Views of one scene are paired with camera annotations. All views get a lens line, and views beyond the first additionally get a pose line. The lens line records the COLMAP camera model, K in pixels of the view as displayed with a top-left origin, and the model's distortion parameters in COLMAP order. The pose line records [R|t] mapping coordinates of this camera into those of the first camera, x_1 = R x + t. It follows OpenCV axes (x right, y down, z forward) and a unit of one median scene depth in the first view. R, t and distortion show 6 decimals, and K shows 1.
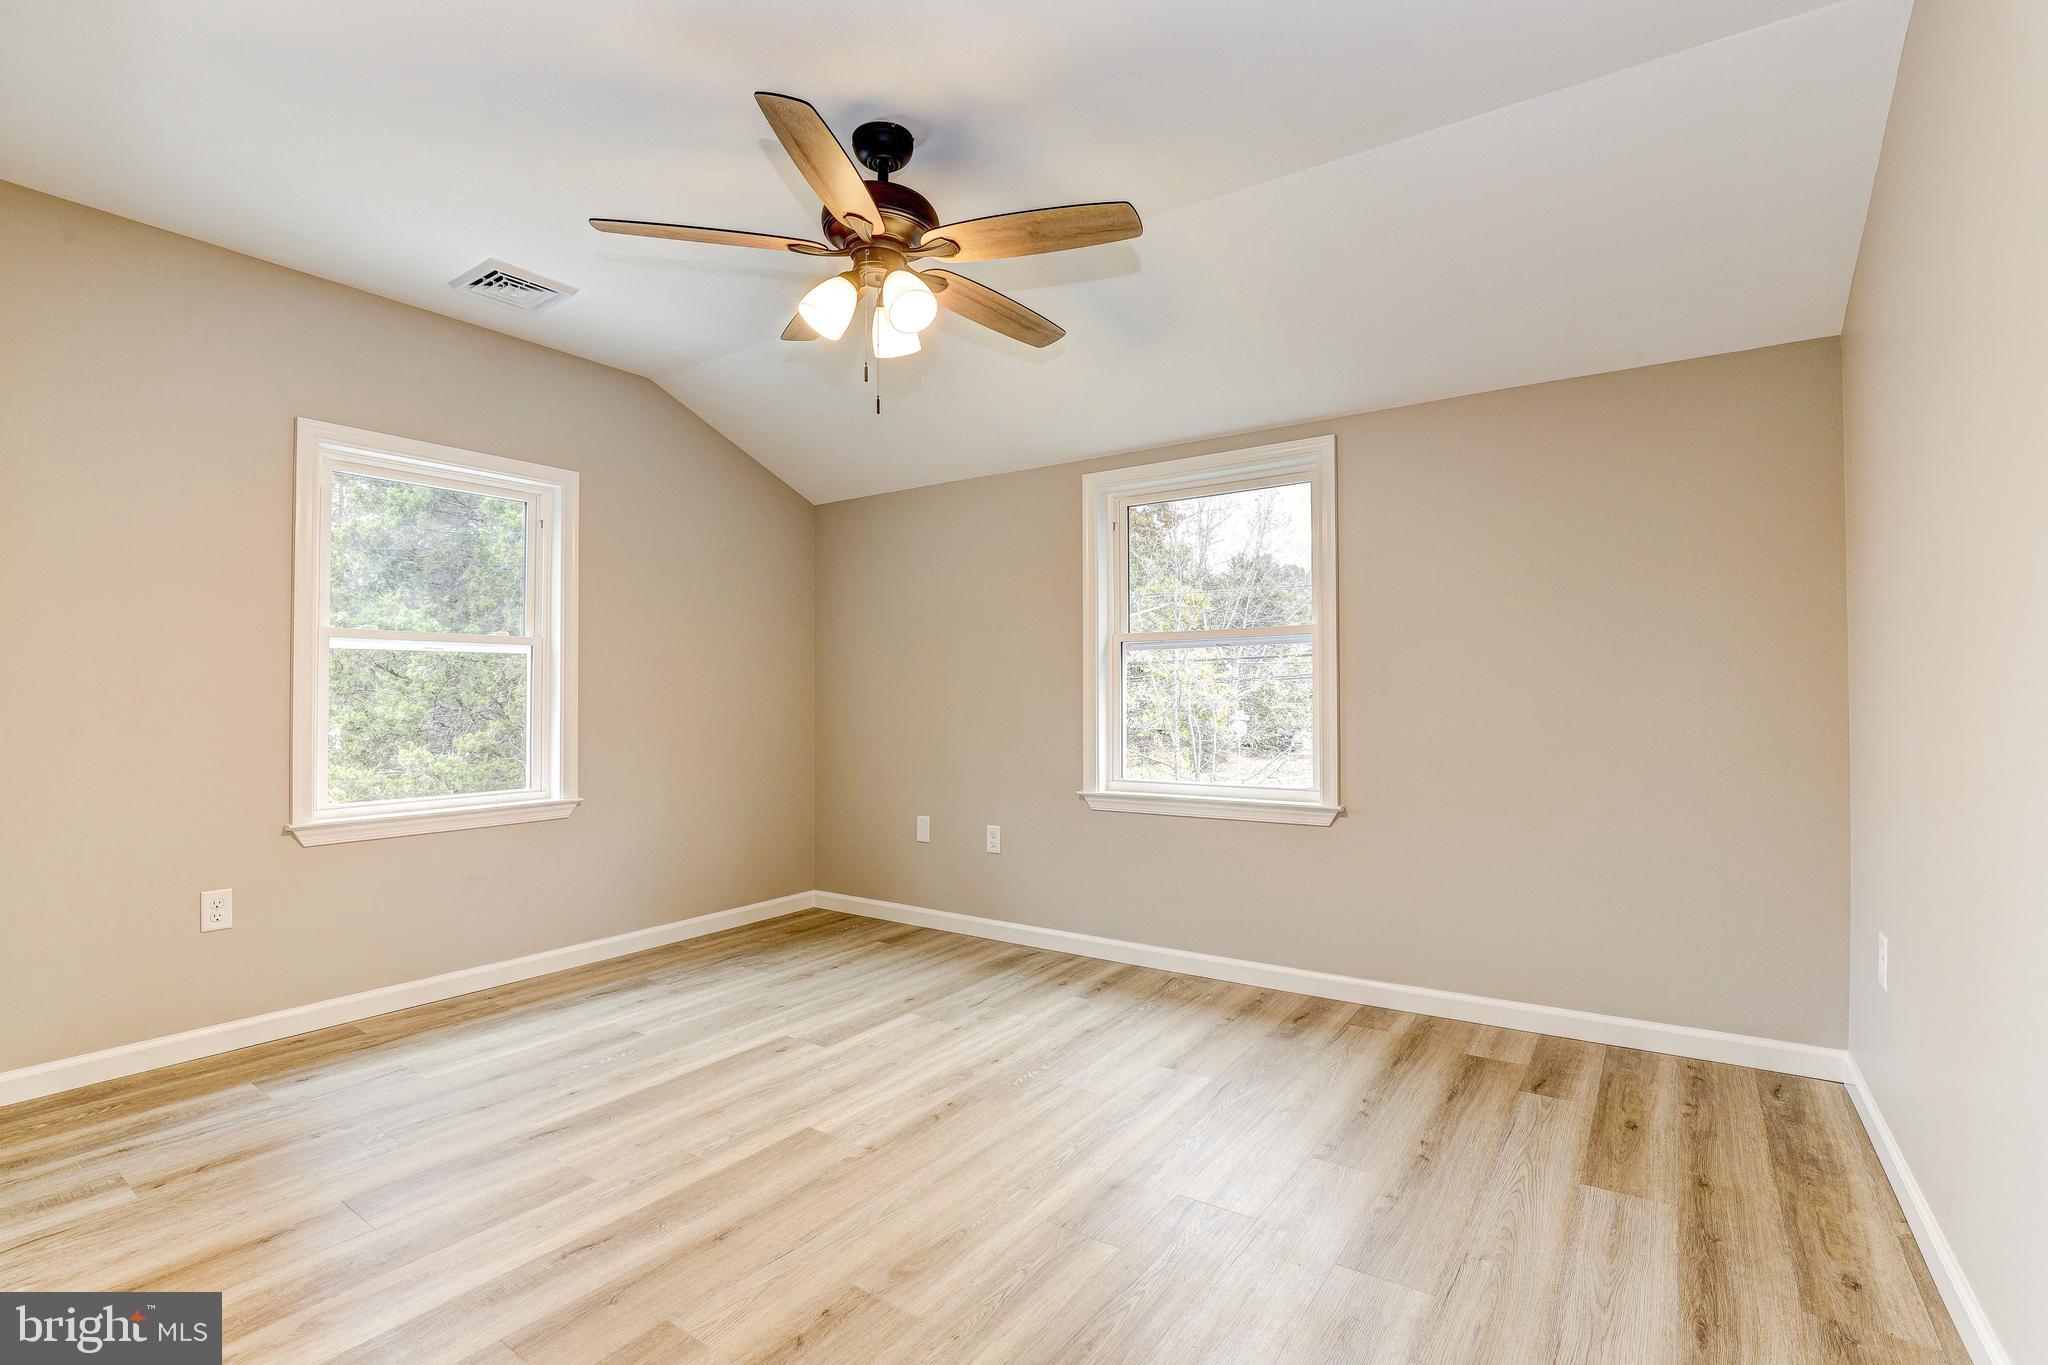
lens RADIAL K [[958.8, 0, 1017.4], [0, 958.8, 674.3], [0, 0, 1]] dist [-0.038539, 0.008553]
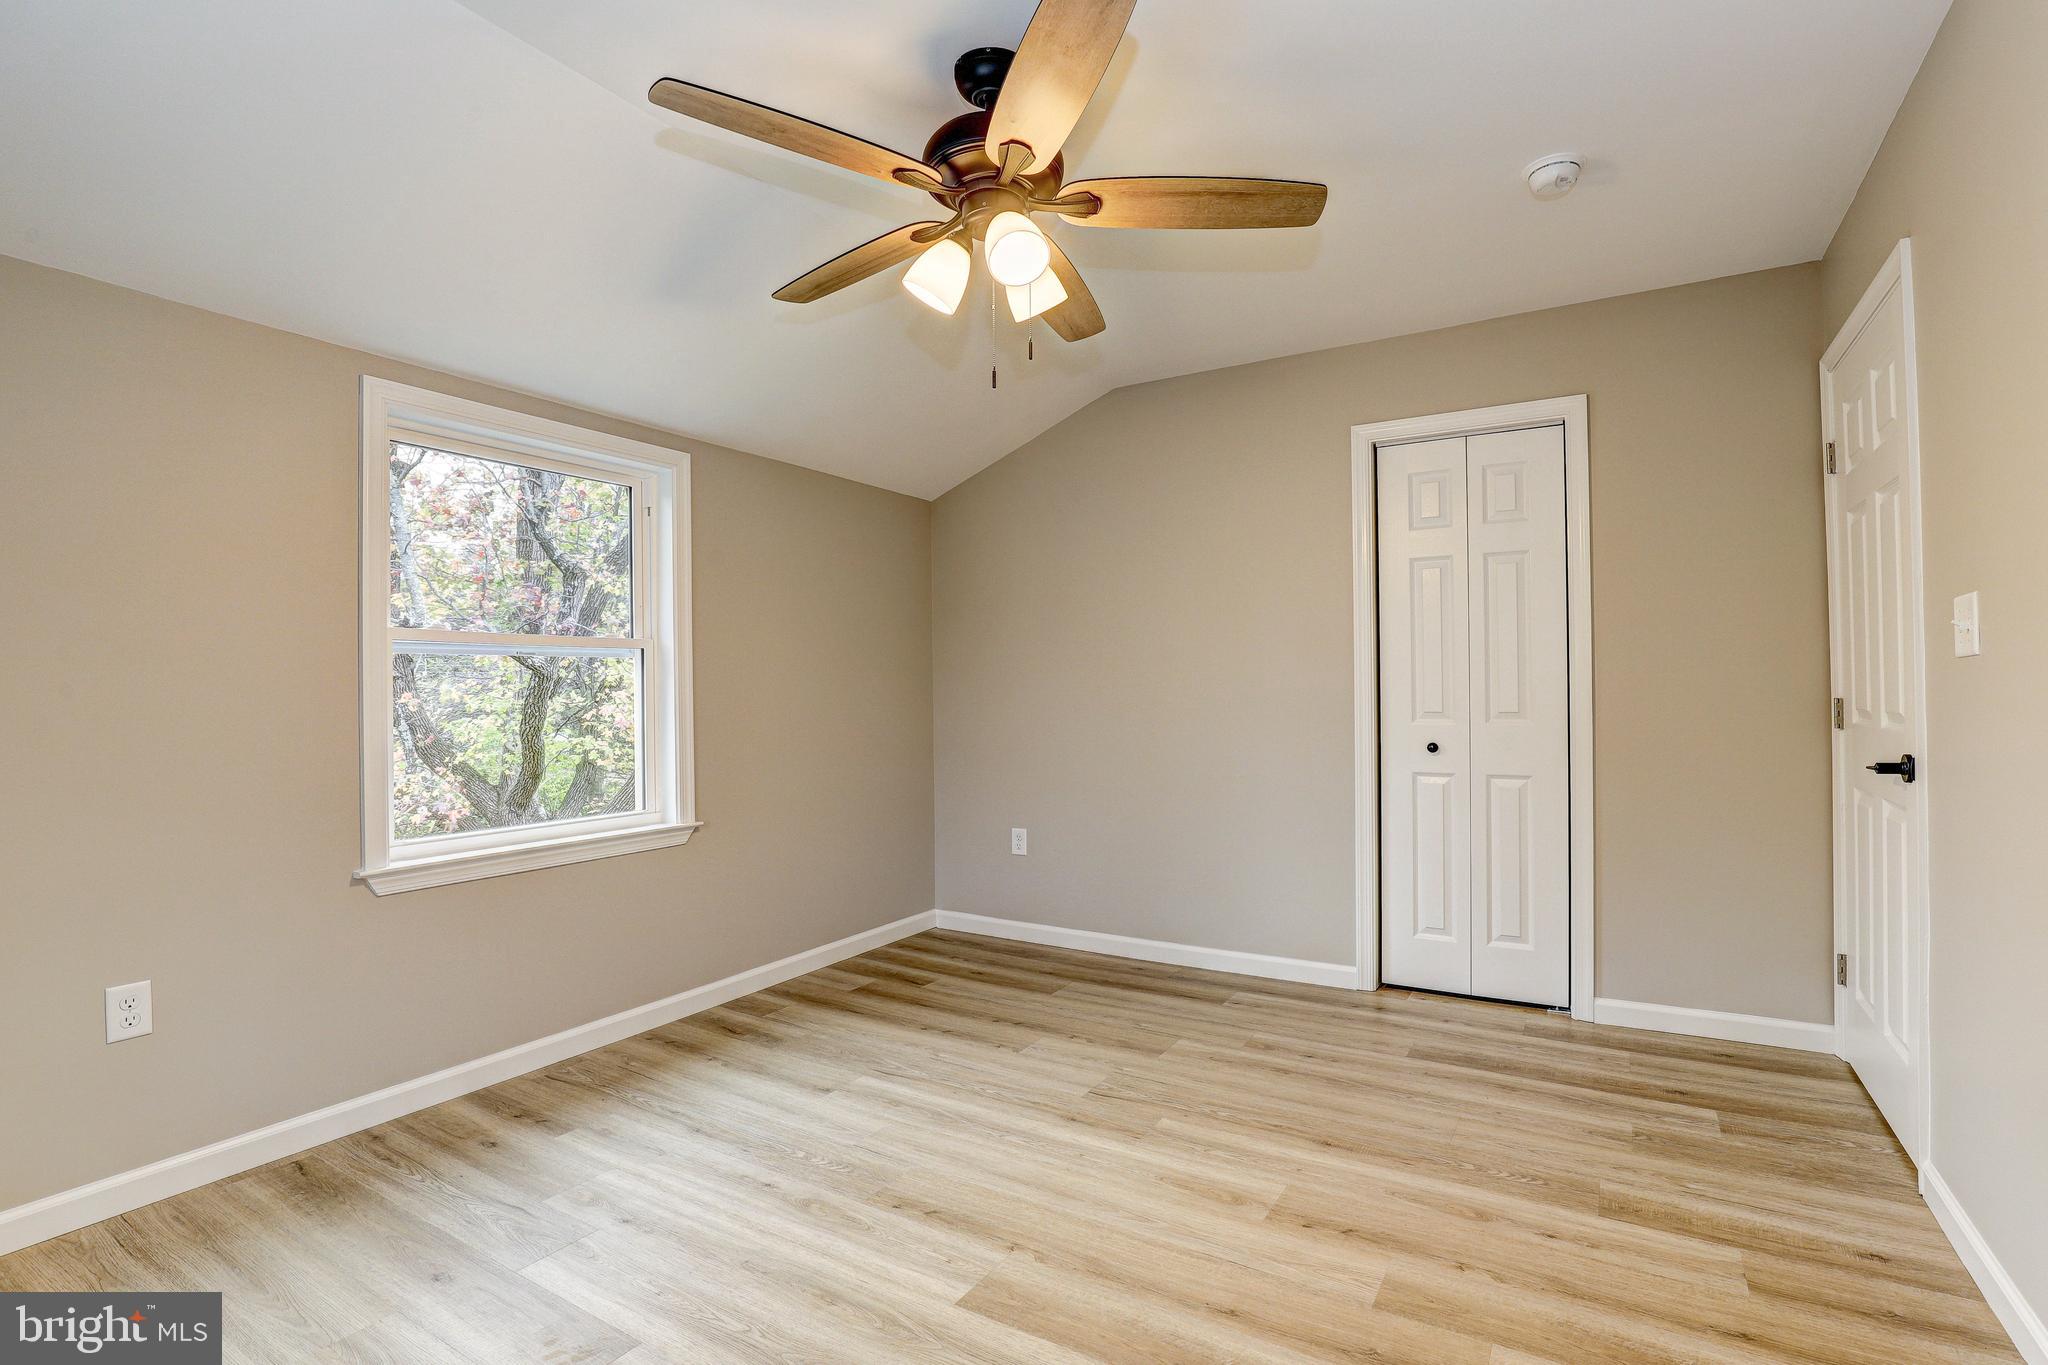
lens RADIAL K [[937.6, 0, 1031.0], [0, 937.6, 681.3], [0, 0, 1]] dist [-0.039377, 0.008856]
pose [[-0.060524, 0.015262, 0.998050, -0.824005], [-0.010385, 0.999819, -0.015919, 0.001607], [-0.998113, -0.011328, -0.060354, 0.860457]]
